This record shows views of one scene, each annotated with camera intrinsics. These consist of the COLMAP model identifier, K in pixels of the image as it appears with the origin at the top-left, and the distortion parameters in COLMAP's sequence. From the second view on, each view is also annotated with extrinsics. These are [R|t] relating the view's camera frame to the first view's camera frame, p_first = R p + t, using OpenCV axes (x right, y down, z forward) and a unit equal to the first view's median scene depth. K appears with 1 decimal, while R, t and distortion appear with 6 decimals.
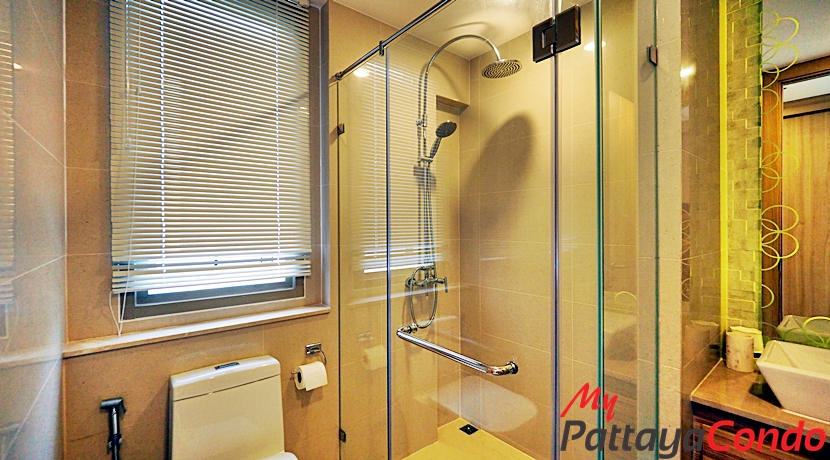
lens RADIAL K [[352.8, 0, 416.5], [0, 352.8, 228.2], [0, 0, 1]] dist [-0.004224, 0.001010]
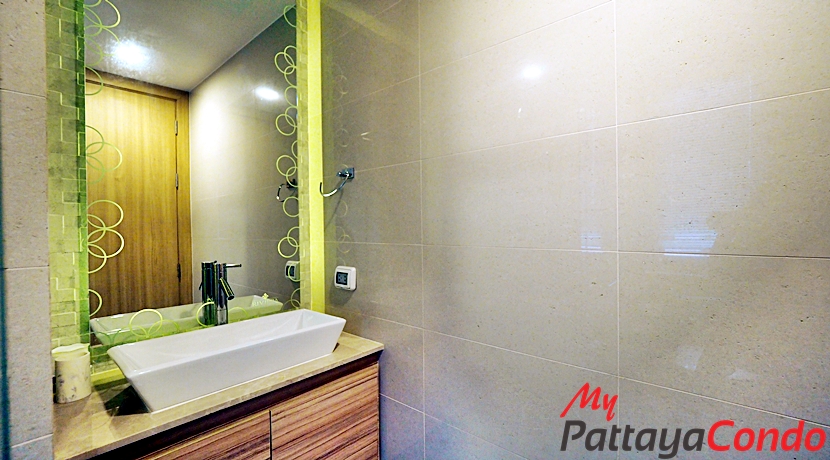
lens RADIAL K [[352.8, 0, 417.7], [0, 352.8, 229.0], [0, 0, 1]] dist [-0.004224, 0.001010]
pose [[-0.173303, -0.001615, 0.984867, -0.020396], [0.010319, 0.999941, 0.003455, 0.014959], [-0.984814, 0.010761, -0.173276, 0.345072]]
